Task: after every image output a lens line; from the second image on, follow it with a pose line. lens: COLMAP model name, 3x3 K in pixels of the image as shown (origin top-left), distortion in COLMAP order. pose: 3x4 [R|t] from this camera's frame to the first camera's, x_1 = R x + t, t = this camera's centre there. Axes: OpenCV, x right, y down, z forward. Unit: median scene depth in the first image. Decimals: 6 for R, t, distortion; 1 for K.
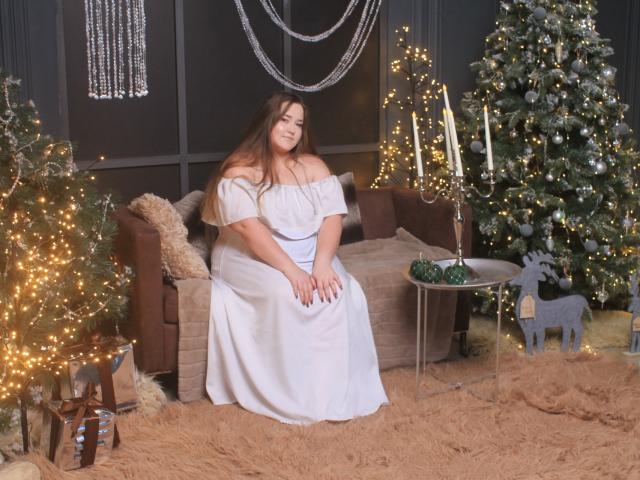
lens RADIAL K [[906.3, 0, 320.0], [0, 906.3, 240.0], [0, 0, 1]] dist [-0.131607, 0.151764]
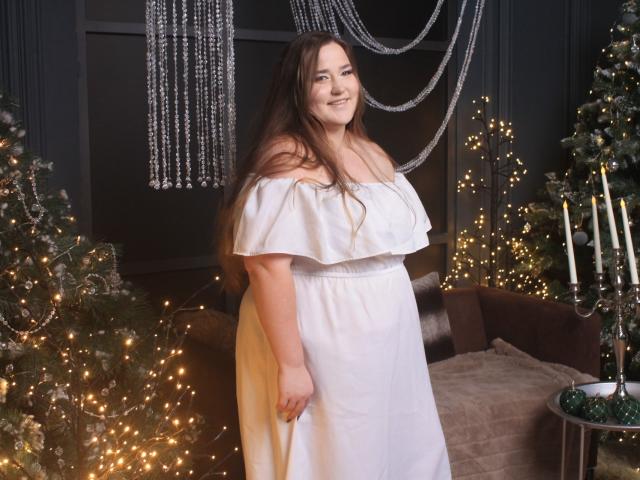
lens RADIAL K [[906.3, 0, 320.0], [0, 906.3, 240.0], [0, 0, 1]] dist [-0.131607, 0.151764]
pose [[0.996320, -0.014830, 0.084418, -0.141267], [0.021661, 0.996513, -0.080583, -0.040831], [-0.082929, 0.082115, 0.993167, 0.198192]]
